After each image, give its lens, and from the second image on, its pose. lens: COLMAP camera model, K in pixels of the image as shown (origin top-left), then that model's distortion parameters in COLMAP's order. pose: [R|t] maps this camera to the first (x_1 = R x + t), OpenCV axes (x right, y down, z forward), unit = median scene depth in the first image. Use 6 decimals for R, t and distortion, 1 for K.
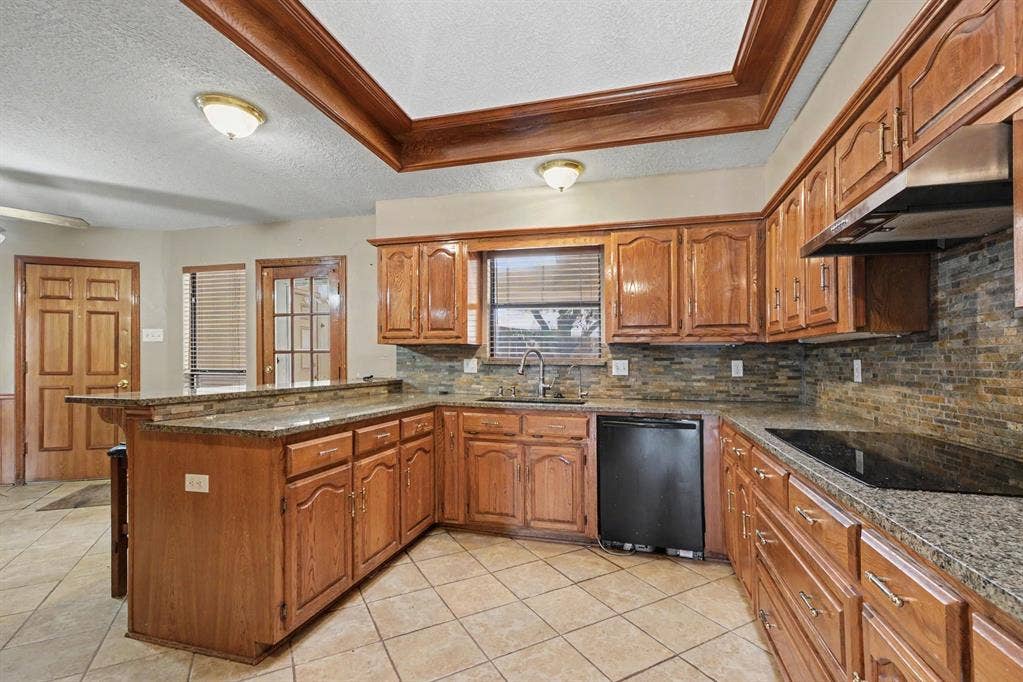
lens RADIAL K [[450.5, 0, 514.4], [0, 450.5, 362.9], [0, 0, 1]] dist [-0.000154, 0.000034]
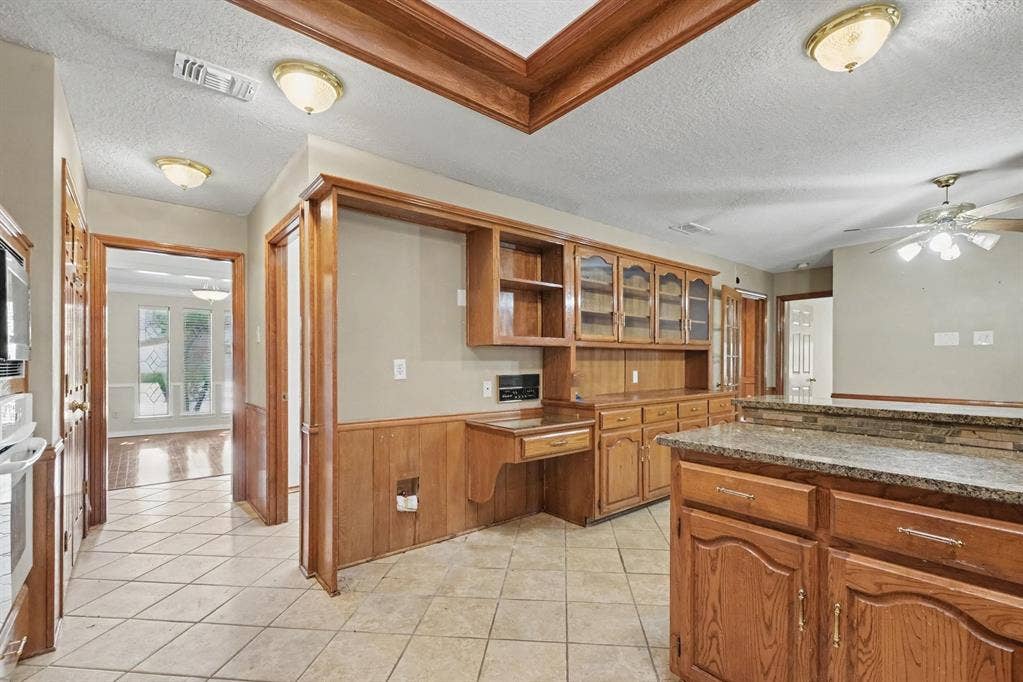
lens RADIAL K [[450.5, 0, 514.4], [0, 450.5, 362.9], [0, 0, 1]] dist [-0.000154, 0.000034]
pose [[-0.569551, -0.004567, -0.821943, 0.242427], [-0.006848, 0.999976, -0.000810, -0.003246], [0.821927, 0.005167, -0.569569, 0.739220]]
